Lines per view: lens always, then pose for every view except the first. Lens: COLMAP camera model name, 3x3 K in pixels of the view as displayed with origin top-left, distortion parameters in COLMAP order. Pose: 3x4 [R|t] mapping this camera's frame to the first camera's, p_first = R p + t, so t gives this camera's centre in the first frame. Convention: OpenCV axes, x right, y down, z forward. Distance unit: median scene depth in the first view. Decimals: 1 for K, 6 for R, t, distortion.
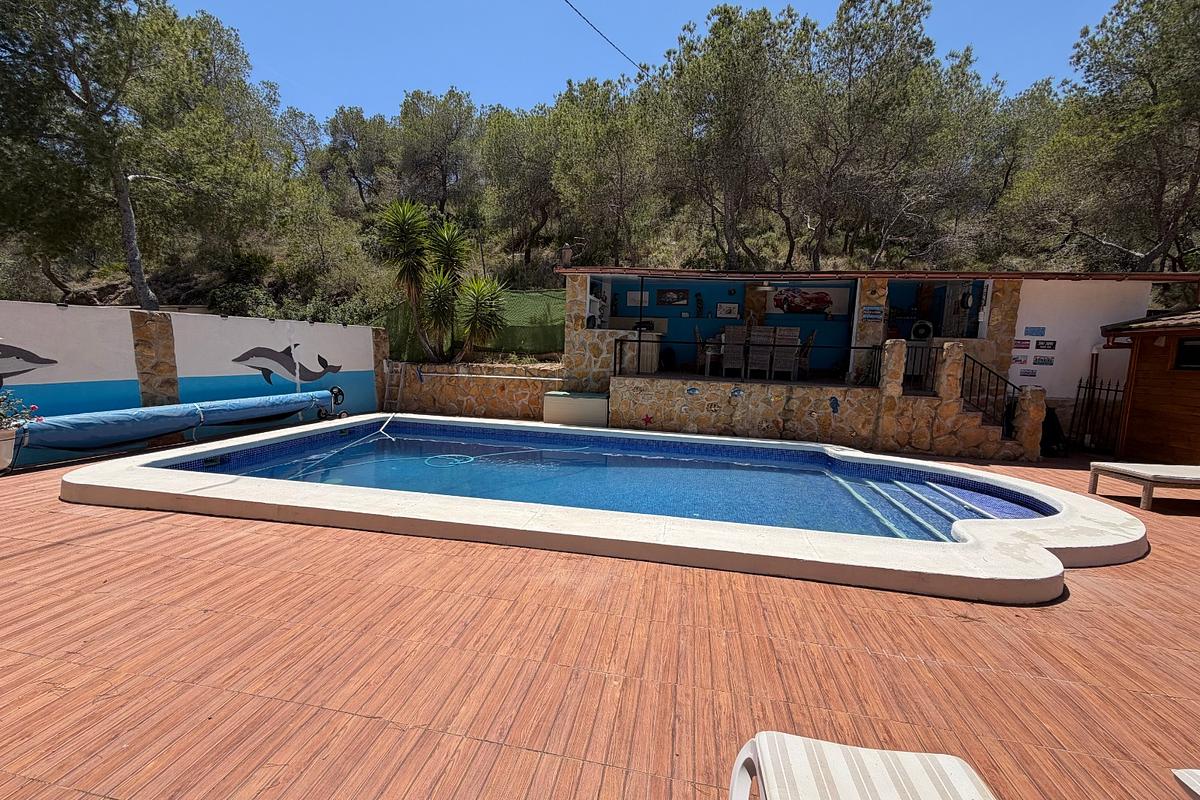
lens RADIAL K [[480.5, 0, 602.6], [0, 480.5, 404.4], [0, 0, 1]] dist [0.002402, 0.000416]
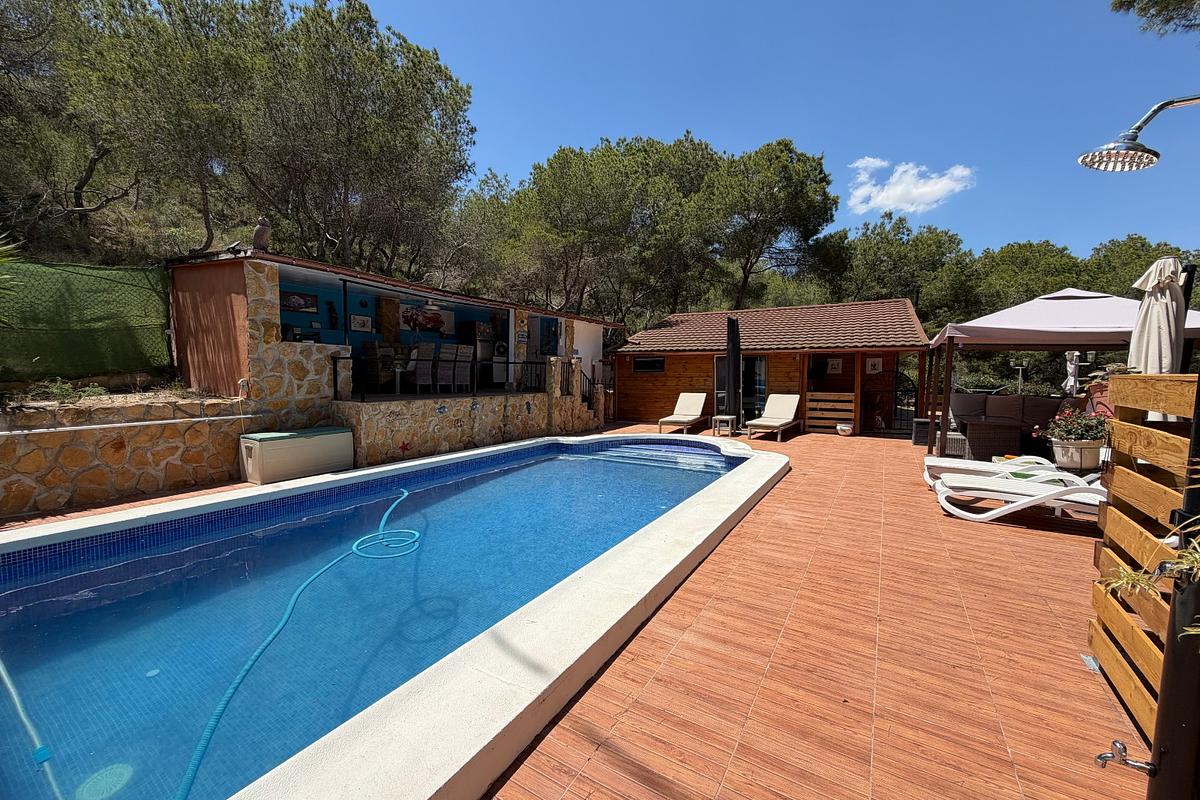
lens RADIAL K [[480.5, 0, 601.7], [0, 480.5, 392.0], [0, 0, 1]] dist [0.002402, 0.000416]
pose [[0.332564, -0.070523, 0.940440, -0.608973], [0.112264, 0.993070, 0.034771, -0.059060], [-0.936375, 0.094014, 0.338177, 0.352207]]
